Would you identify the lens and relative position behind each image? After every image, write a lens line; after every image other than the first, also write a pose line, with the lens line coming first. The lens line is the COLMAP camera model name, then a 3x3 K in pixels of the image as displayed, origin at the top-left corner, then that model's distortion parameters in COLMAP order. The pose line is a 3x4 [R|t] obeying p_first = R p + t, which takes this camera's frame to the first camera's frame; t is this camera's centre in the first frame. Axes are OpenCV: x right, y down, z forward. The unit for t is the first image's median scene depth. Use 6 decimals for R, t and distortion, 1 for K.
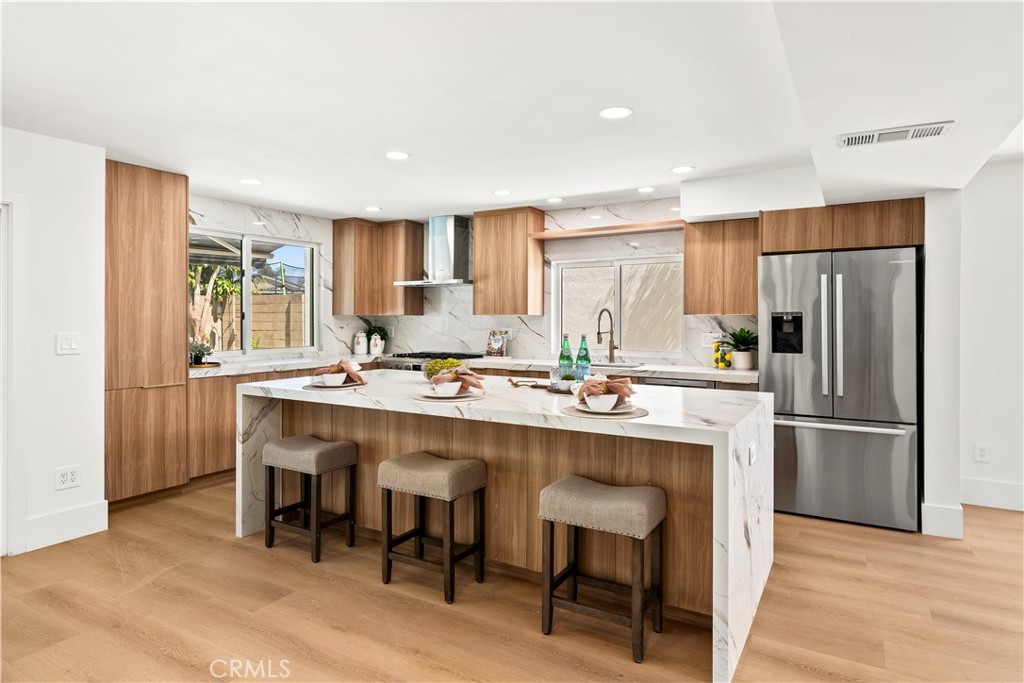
lens RADIAL K [[575.2, 0, 518.2], [0, 575.2, 322.1], [0, 0, 1]] dist [0.000329, -0.000381]
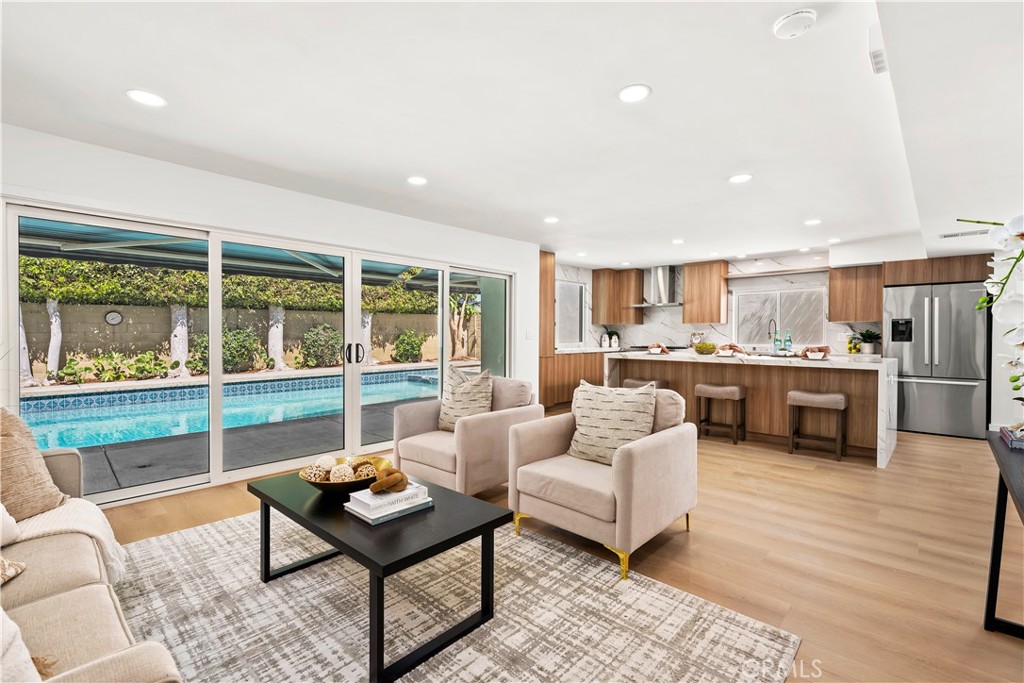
lens RADIAL K [[457.6, 0, 514.9], [0, 457.6, 340.4], [0, 0, 1]] dist [0.002896, -0.001955]
pose [[0.975133, 0.005301, -0.221557, -0.328911], [-0.003434, 0.999955, 0.008814, 0.034592], [0.221593, -0.007834, 0.975108, -0.554380]]
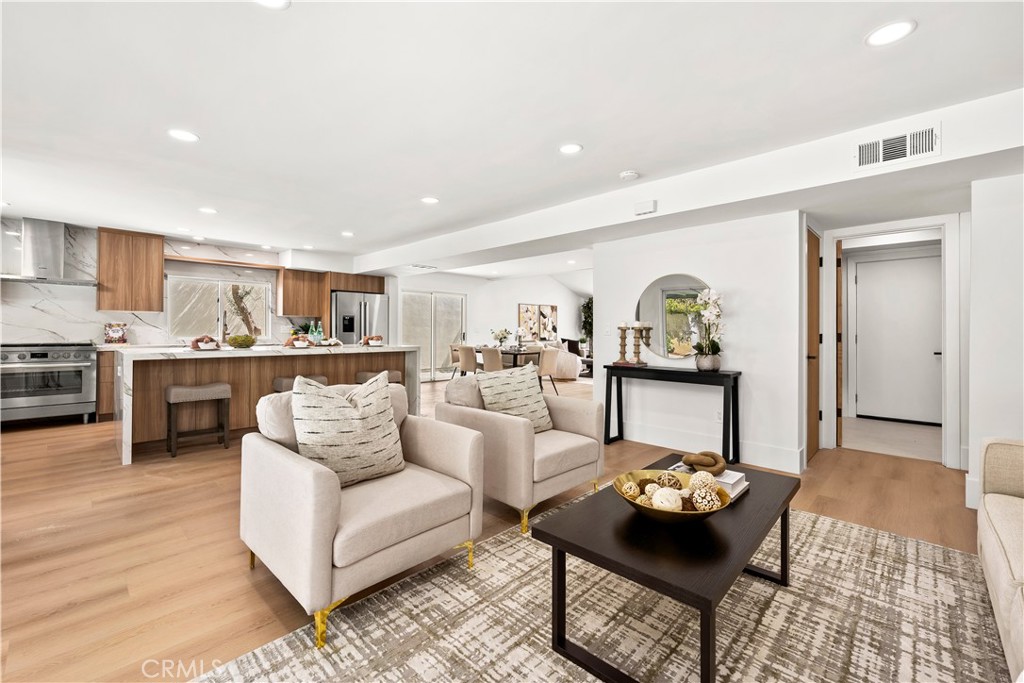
lens RADIAL K [[426.2, 0, 520.5], [0, 426.2, 328.7], [0, 0, 1]] dist [0.000246, -0.000583]
pose [[0.226196, 0.005756, 0.974065, -0.949205], [0.001910, 0.999978, -0.006352, 0.043386], [-0.974080, 0.003297, 0.226180, -0.108399]]
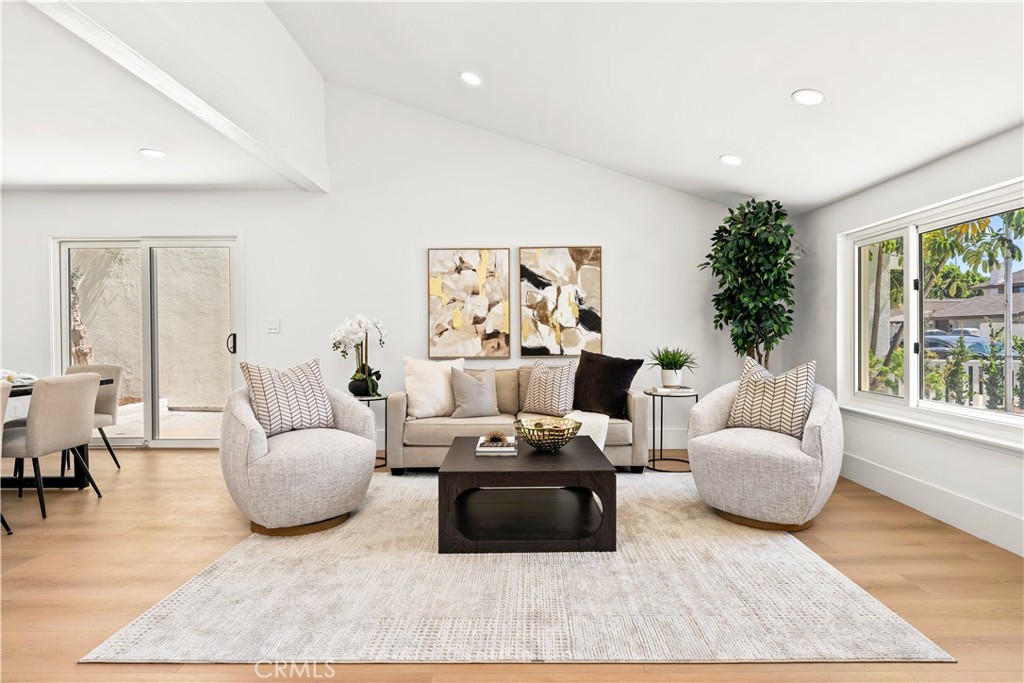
lens RADIAL K [[544.2, 0, 512.7], [0, 544.2, 340.2], [0, 0, 1]] dist [0.001535, 0.001147]
pose [[0.871645, -0.012842, 0.489969, 1.044860], [0.008329, 0.999900, 0.011390, 0.054402], [-0.490067, -0.005847, 0.871665, -0.574378]]
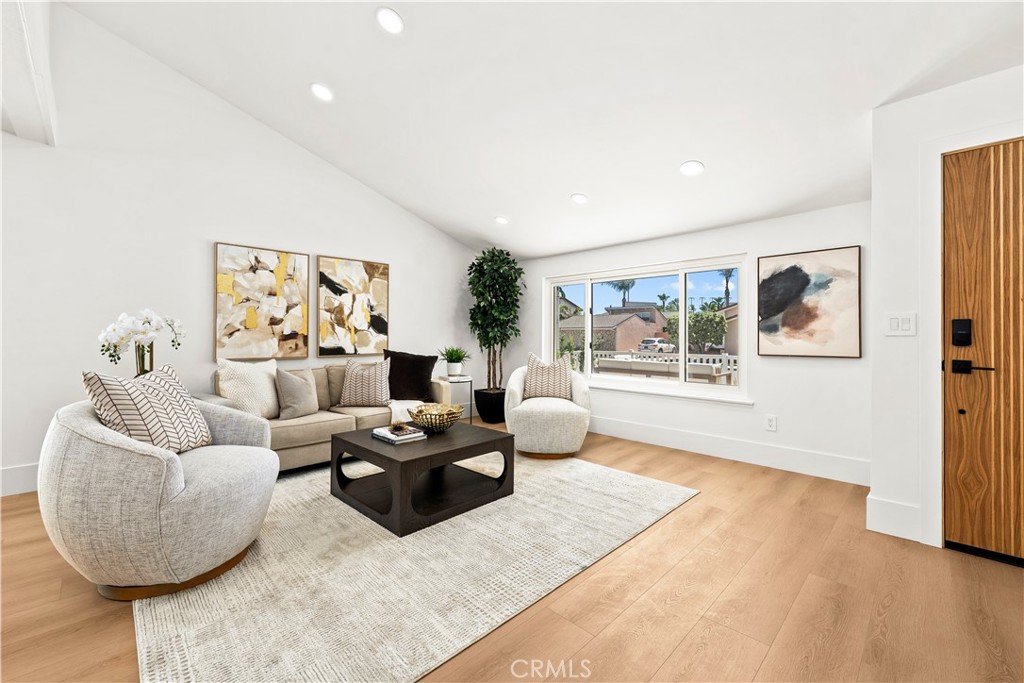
lens RADIAL K [[426.2, 0, 521.7], [0, 426.2, 332.5], [0, 0, 1]] dist [0.000246, -0.000583]
pose [[0.243760, 0.006436, 0.969814, 0.809243], [-0.002567, 0.999979, -0.005991, 0.052708], [-0.969832, -0.001029, 0.243771, -0.284939]]
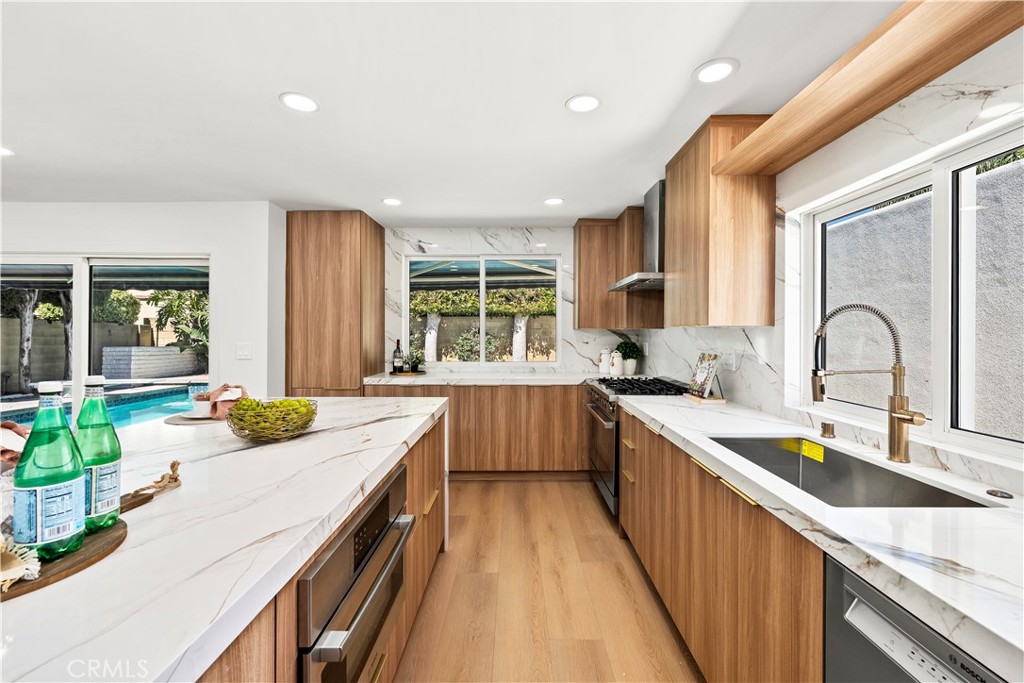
lens RADIAL K [[426.2, 0, 518.8], [0, 426.2, 335.3], [0, 0, 1]] dist [0.000246, -0.000583]
pose [[0.510993, 0.003775, -0.859577, 0.304734], [-0.005941, 0.999982, 0.000860, -0.003532], [0.859565, 0.004667, 0.511006, 0.775838]]
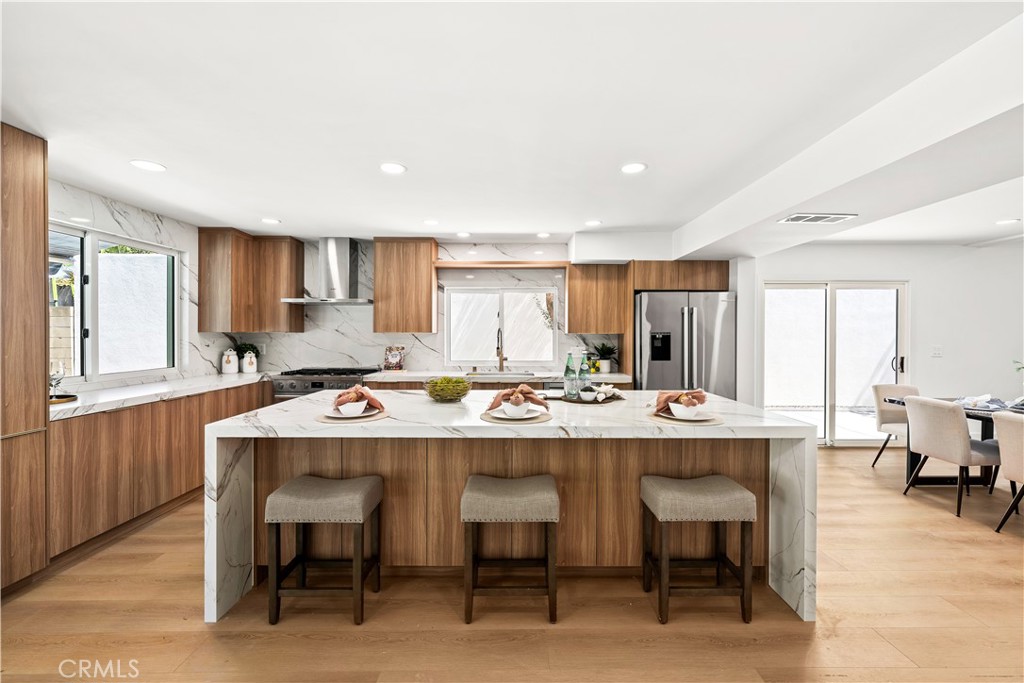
lens RADIAL K [[426.2, 0, 516.8], [0, 426.2, 336.6], [0, 0, 1]] dist [0.000246, -0.000583]
pose [[0.859792, -0.002474, 0.510639, -0.317528], [0.001492, 0.999996, 0.002332, -0.007789], [-0.510642, -0.001243, 0.859792, 0.225002]]
